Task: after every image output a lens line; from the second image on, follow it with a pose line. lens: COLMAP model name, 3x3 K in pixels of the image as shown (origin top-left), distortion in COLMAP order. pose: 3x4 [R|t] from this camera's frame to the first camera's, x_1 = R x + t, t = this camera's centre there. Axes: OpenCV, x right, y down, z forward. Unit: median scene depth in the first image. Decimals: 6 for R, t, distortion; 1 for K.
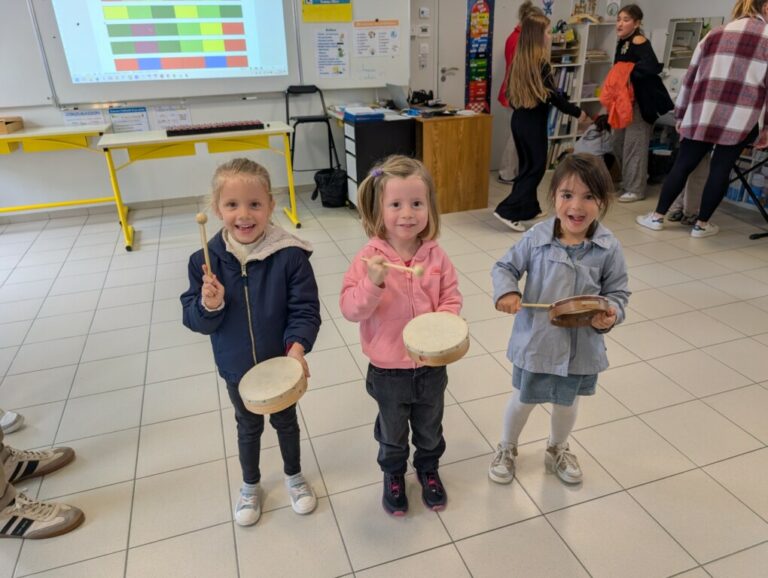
lens RADIAL K [[552.1, 0, 376.7], [0, 552.1, 290.5], [0, 0, 1]] dist [0.007698, -0.003476]
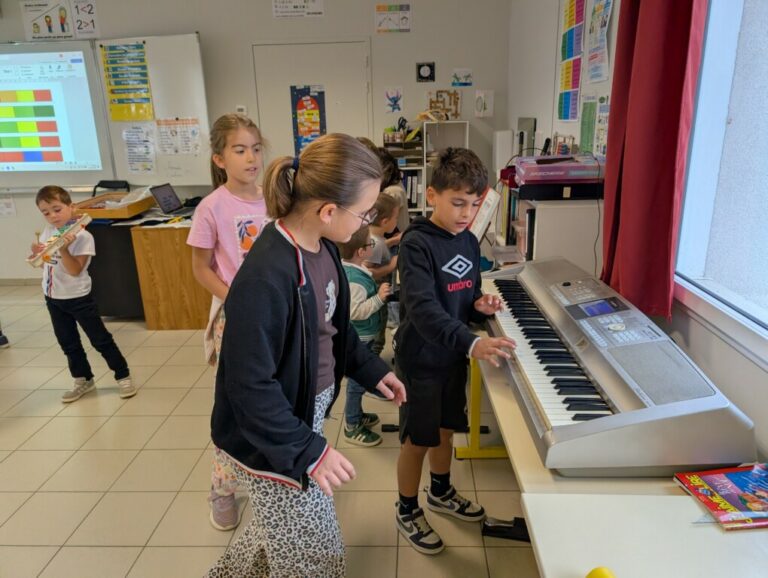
lens RADIAL K [[550.1, 0, 392.2], [0, 550.1, 285.8], [0, 0, 1]] dist [0.010902, -0.009053]
pose [[0.937808, 0.105453, -0.330750, 0.696605], [-0.144816, 0.984727, -0.096652, -0.165902], [0.315506, 0.138539, 0.938756, 0.261916]]
